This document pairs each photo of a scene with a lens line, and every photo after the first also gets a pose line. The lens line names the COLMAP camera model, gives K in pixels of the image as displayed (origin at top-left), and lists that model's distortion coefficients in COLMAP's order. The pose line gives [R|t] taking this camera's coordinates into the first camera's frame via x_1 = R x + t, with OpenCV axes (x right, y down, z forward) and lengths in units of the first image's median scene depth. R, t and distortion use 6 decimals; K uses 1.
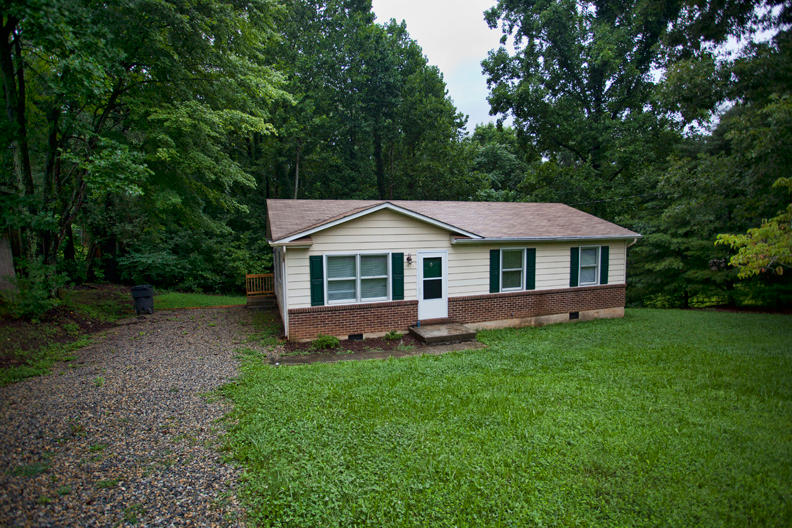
lens RADIAL K [[411.1, 0, 393.7], [0, 411.1, 269.6], [0, 0, 1]] dist [-0.055345, 0.008421]
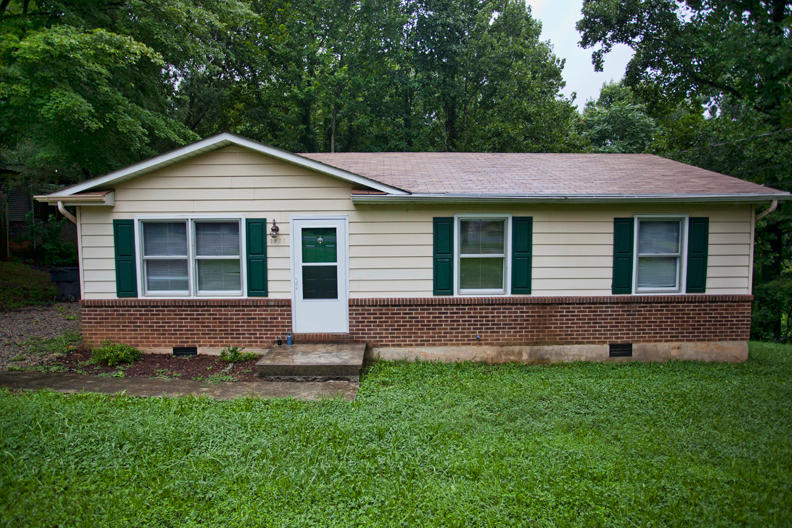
lens RADIAL K [[448.2, 0, 392.8], [0, 448.2, 267.9], [0, 0, 1]] dist [-0.040053, 0.009816]
pose [[0.948512, 0.033639, -0.314951, 0.375144], [-0.038628, 0.999207, -0.009612, 0.028006], [0.314378, 0.021283, 0.949059, 0.408017]]
